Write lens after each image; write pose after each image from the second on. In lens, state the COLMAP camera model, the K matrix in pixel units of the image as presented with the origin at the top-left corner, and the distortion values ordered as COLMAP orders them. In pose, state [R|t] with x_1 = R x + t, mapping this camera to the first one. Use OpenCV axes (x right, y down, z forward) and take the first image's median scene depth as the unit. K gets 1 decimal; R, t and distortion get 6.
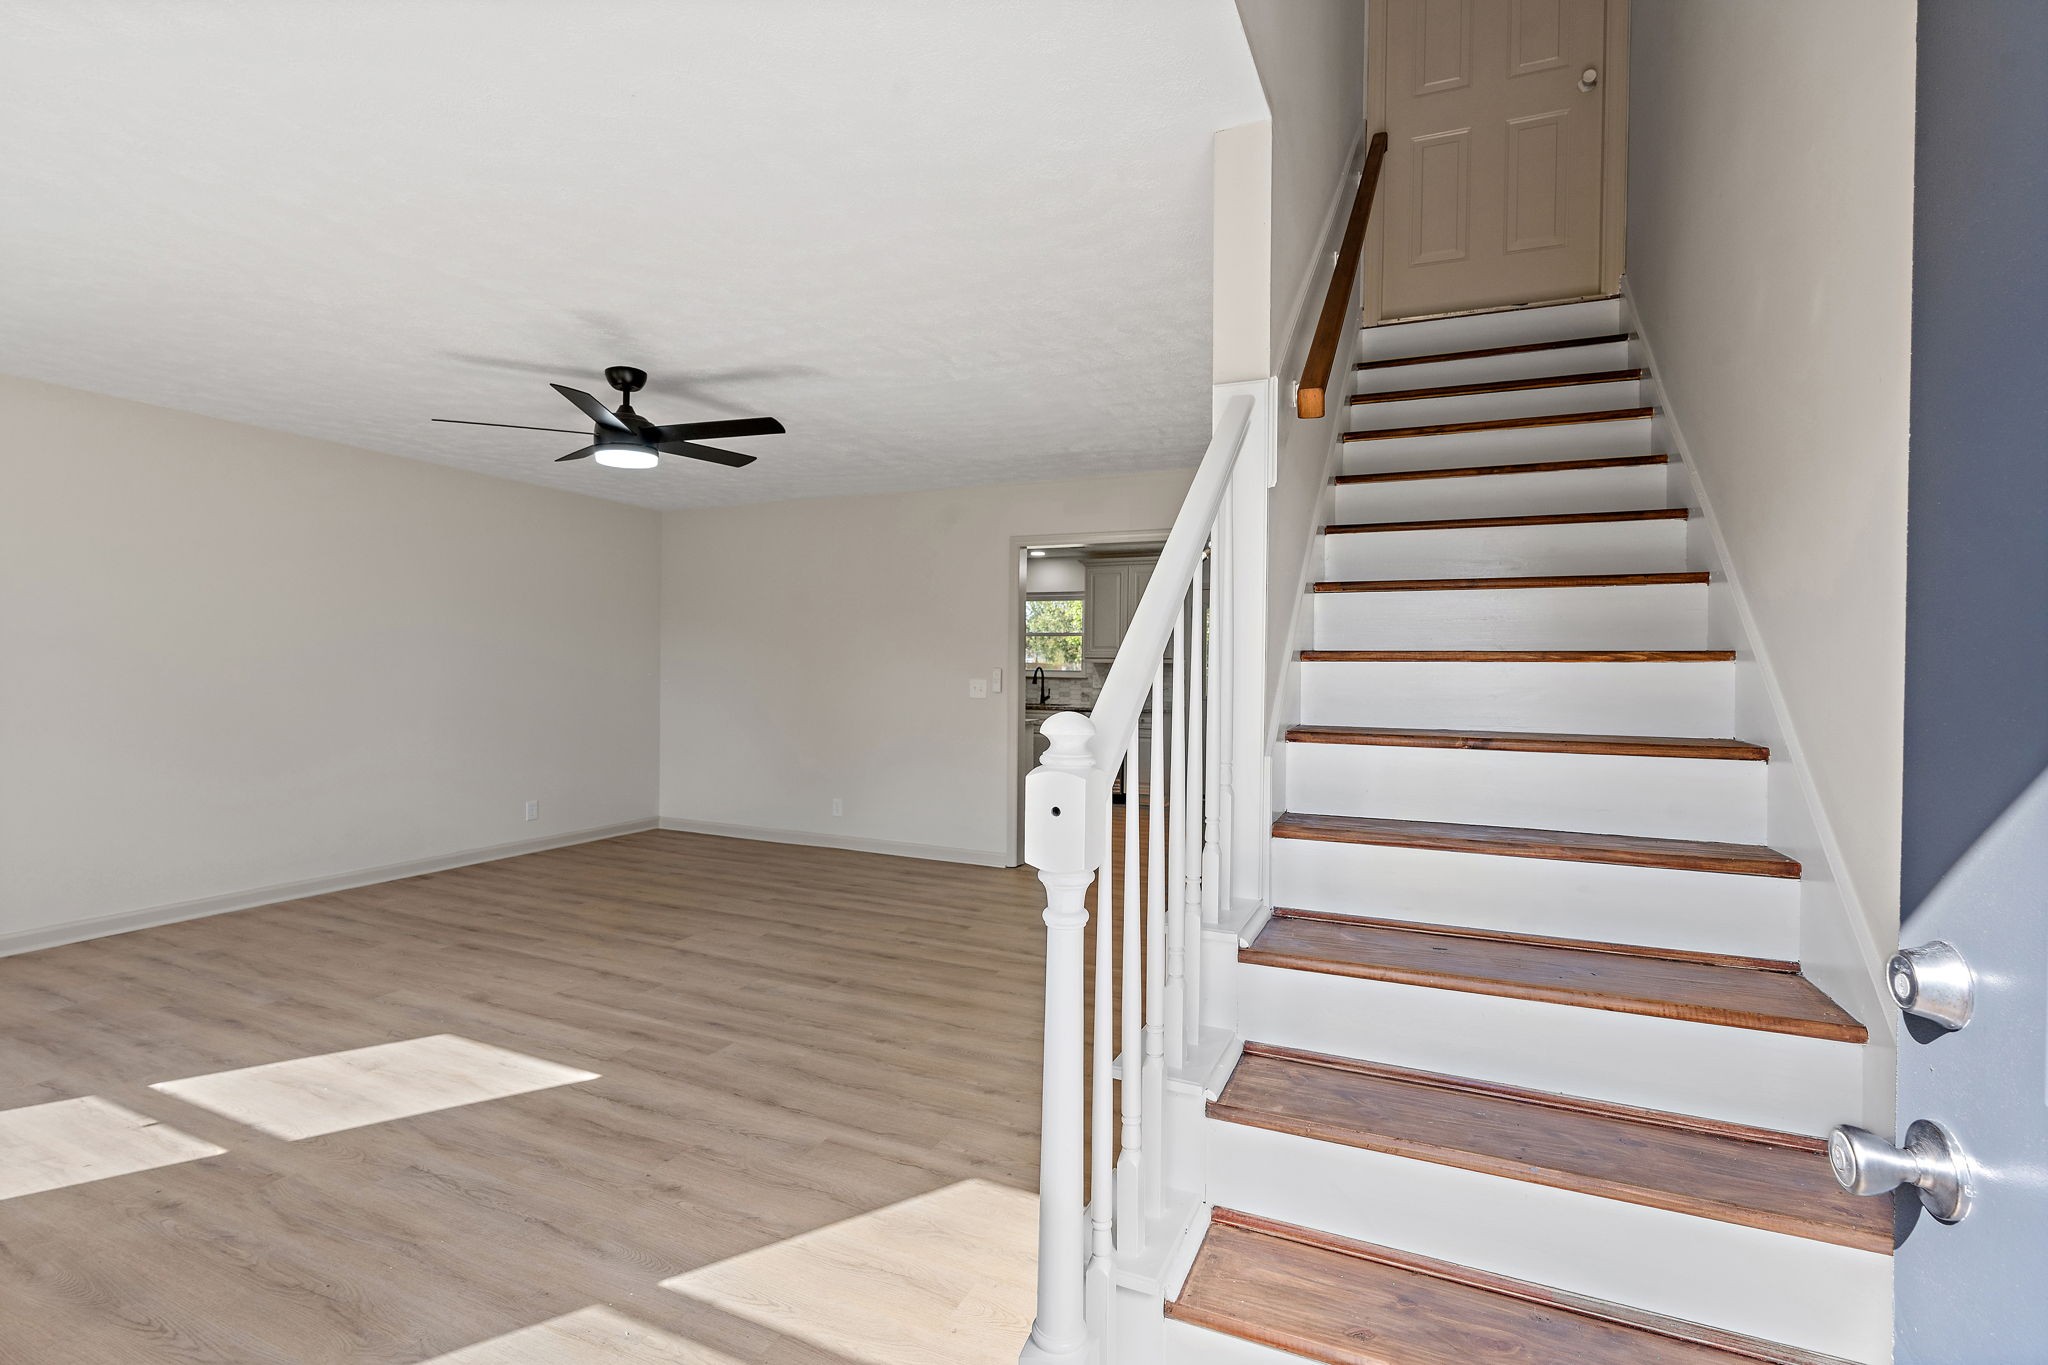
lens RADIAL K [[889.5, 0, 1033.0], [0, 889.5, 672.2], [0, 0, 1]] dist [-0.000476, -0.000019]
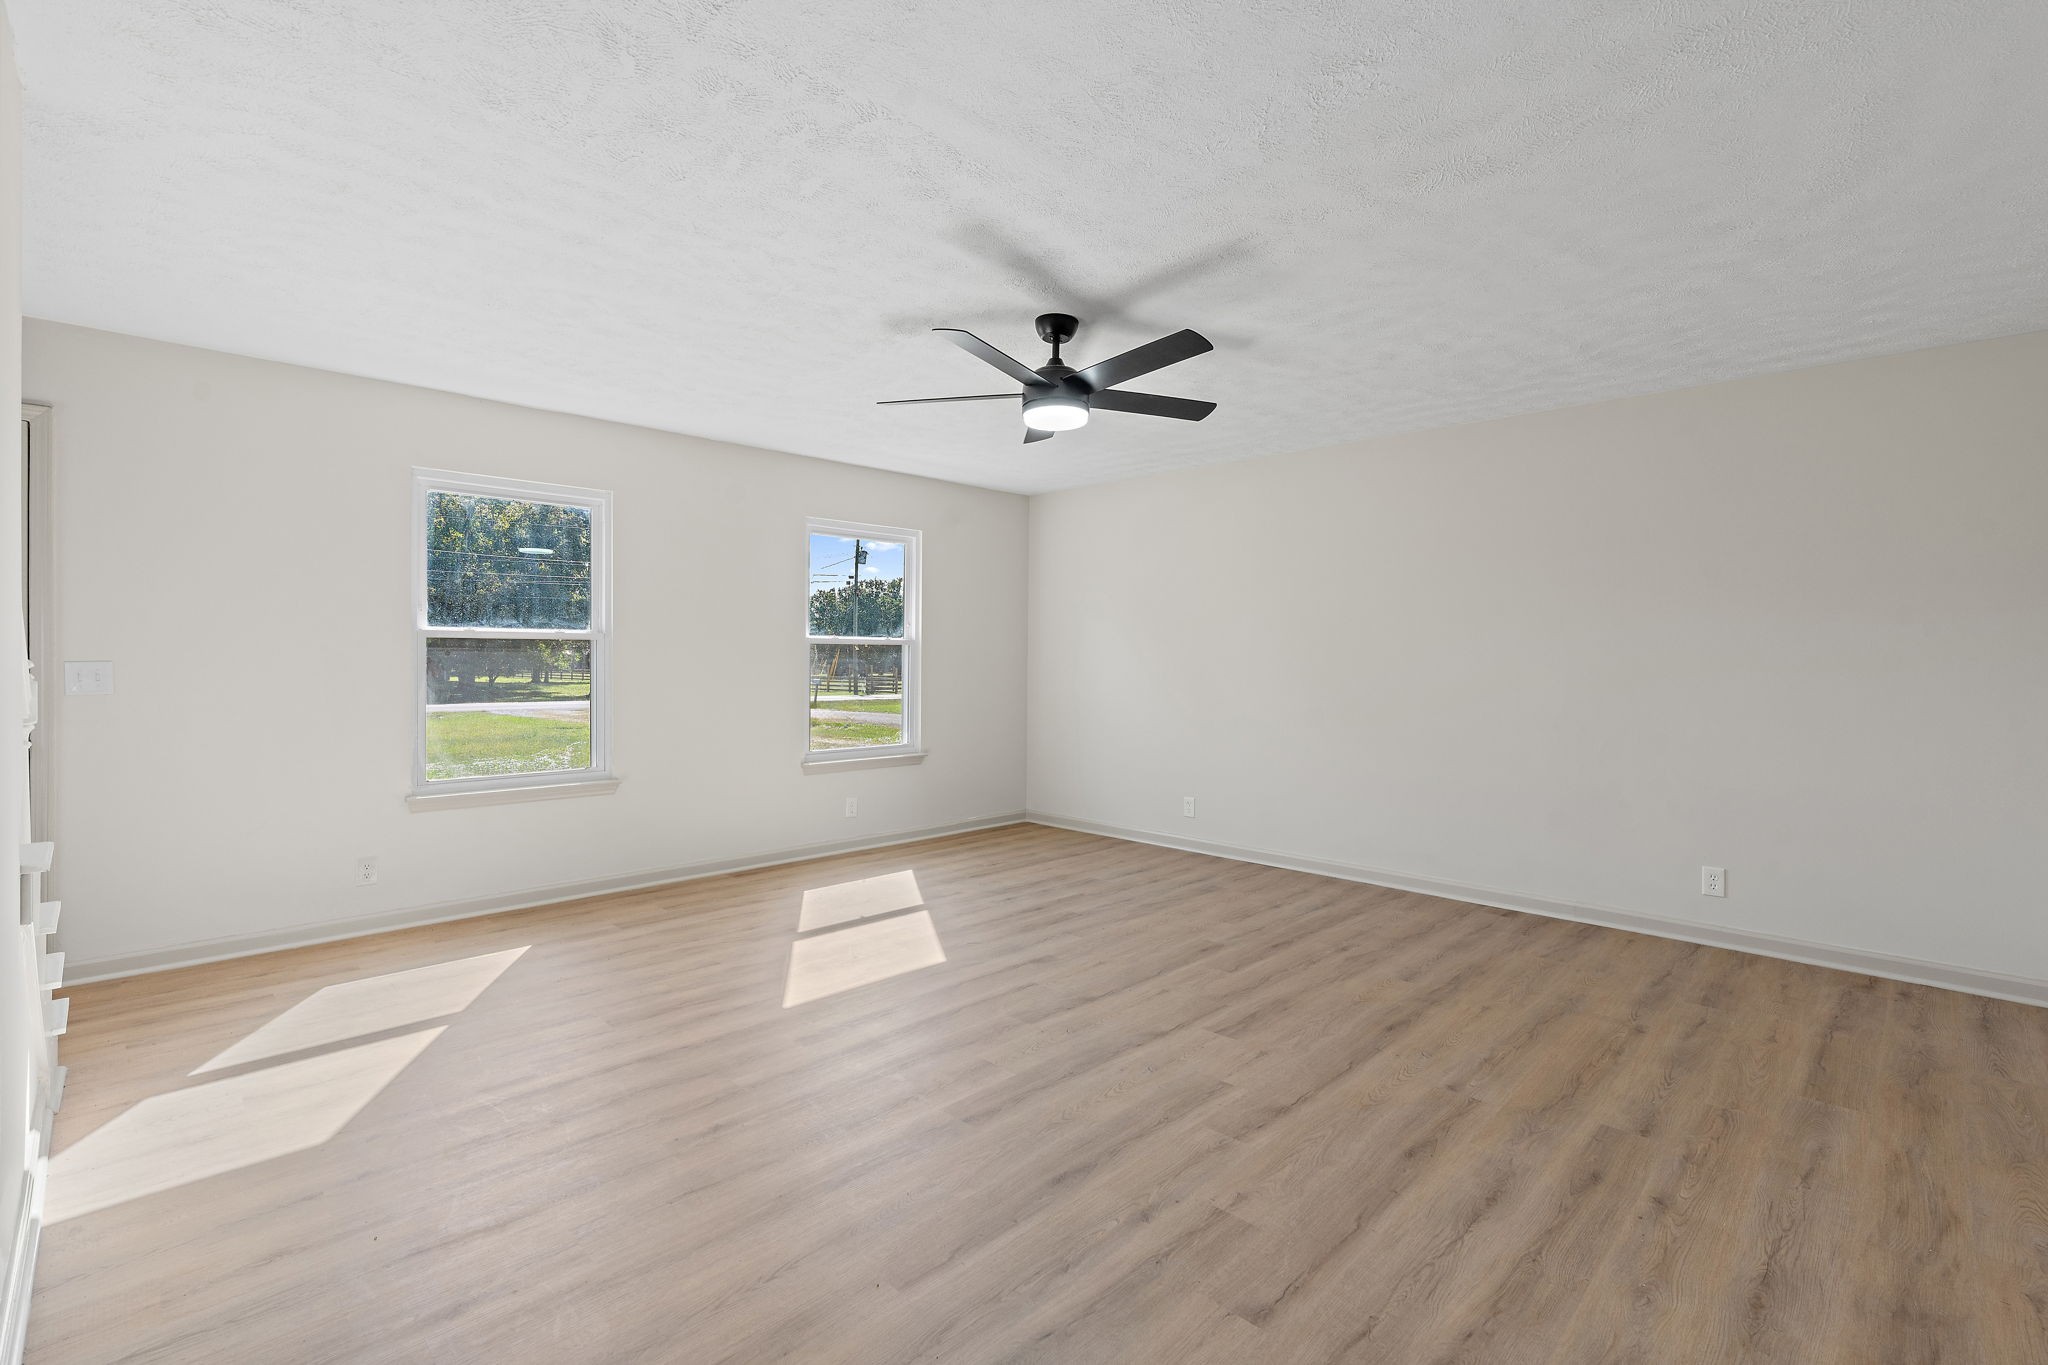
lens RADIAL K [[951.2, 0, 1035.0], [0, 951.2, 673.7], [0, 0, 1]] dist [-0.006904, -0.000065]
pose [[-0.360738, 0.001545, -0.932666, 0.430306], [-0.012054, 0.999907, 0.006319, 0.014555], [0.932589, 0.013522, -0.360686, 1.354686]]
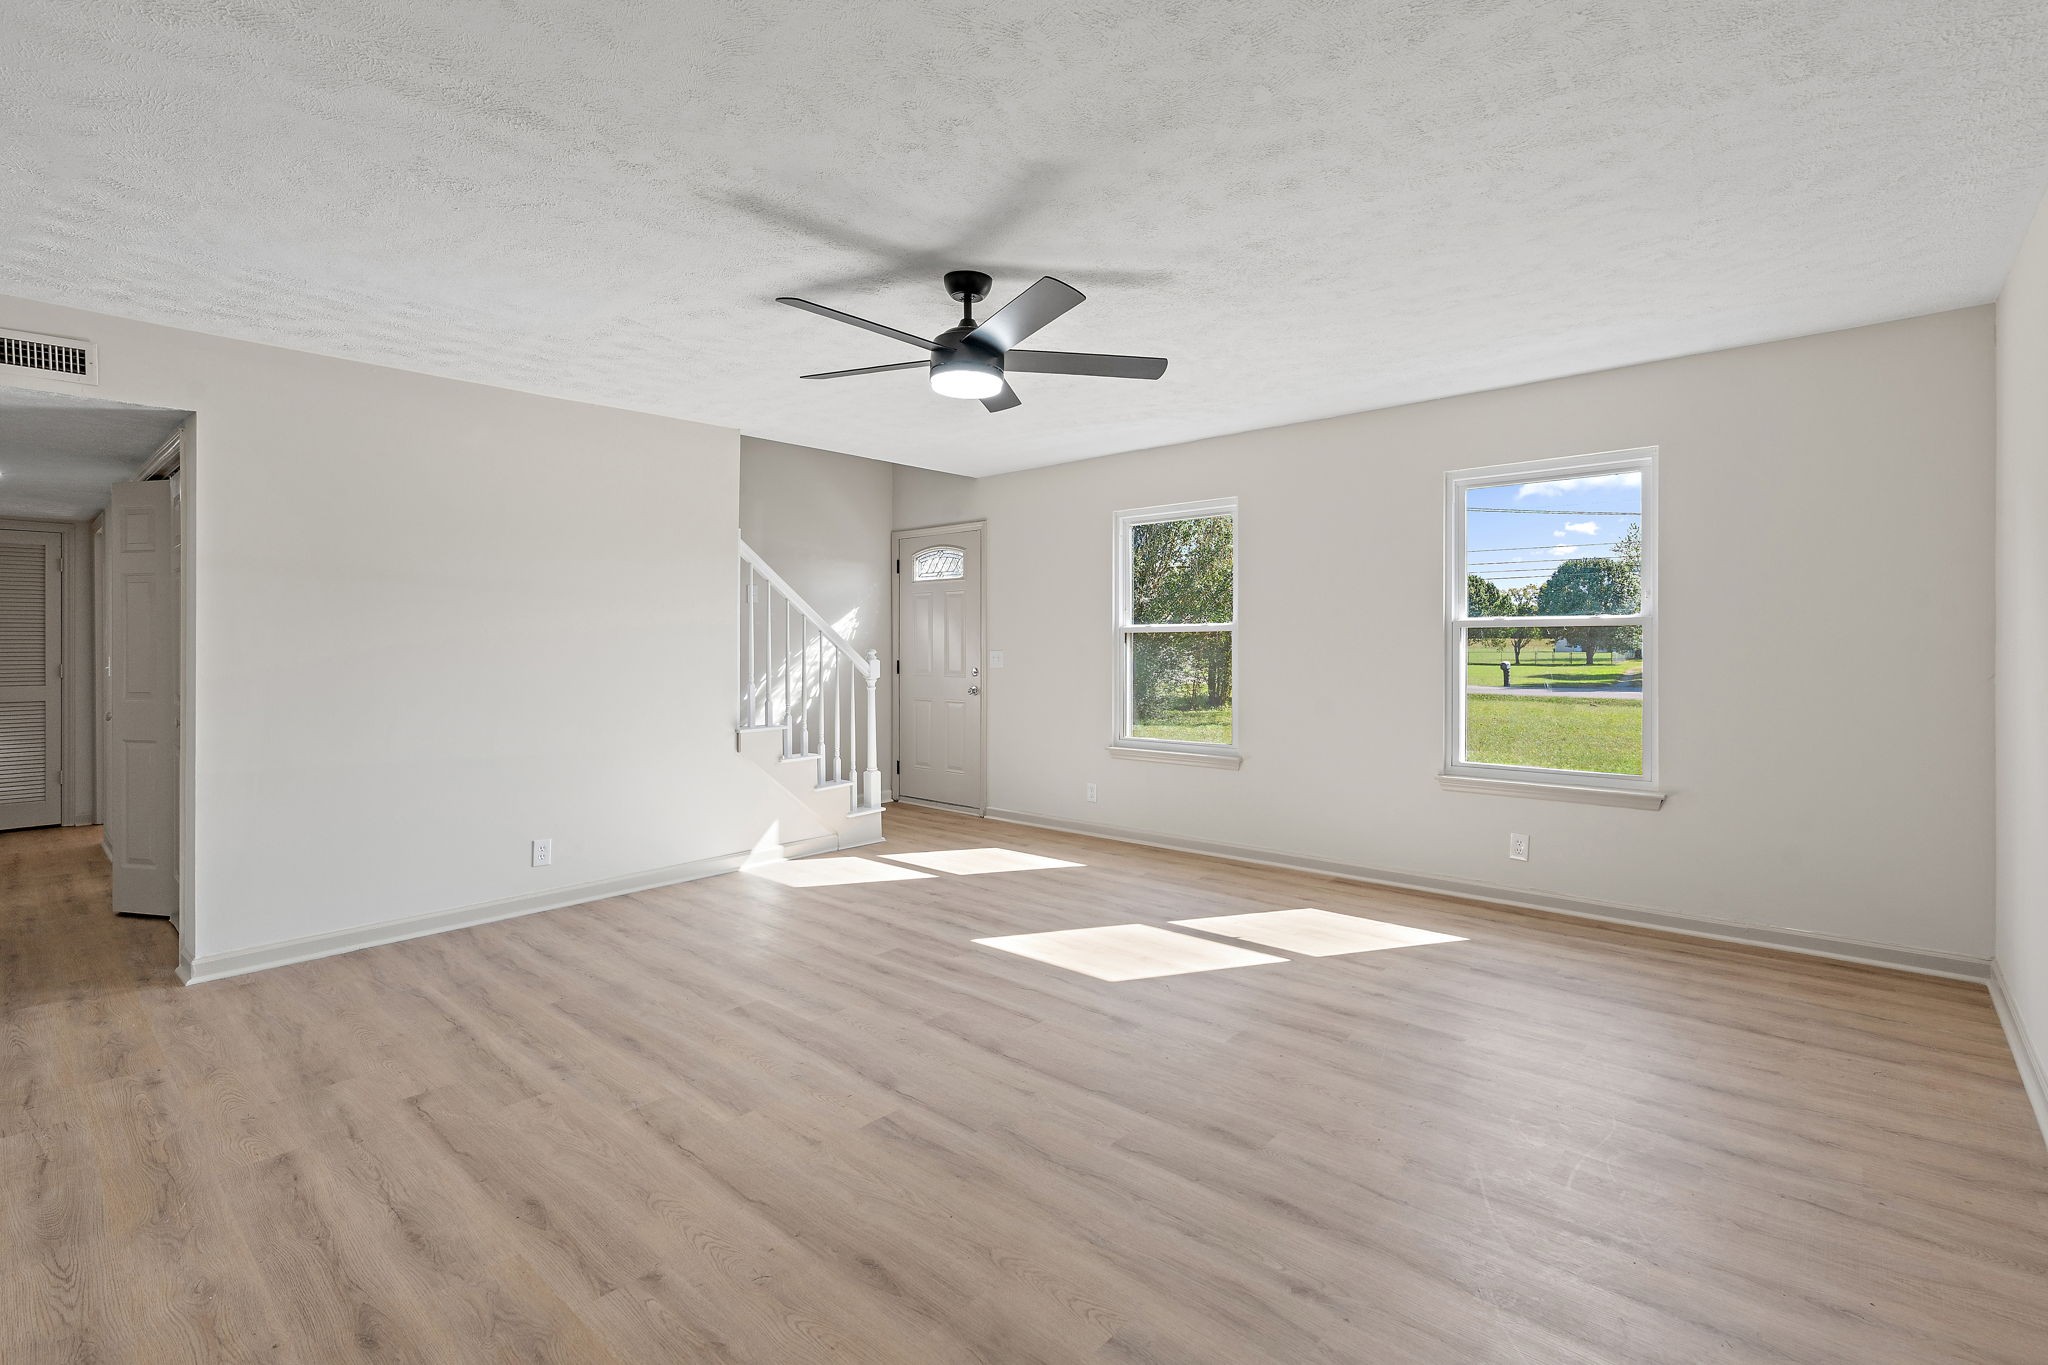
lens RADIAL K [[938.3, 0, 1008.0], [0, 938.3, 657.2], [0, 0, 1]] dist [-0.004027, 0.000053]
pose [[-0.939800, -0.011260, 0.341541, -0.799299], [-0.005040, 0.999805, 0.019094, -0.003384], [-0.341689, 0.016223, -0.939673, 1.823370]]
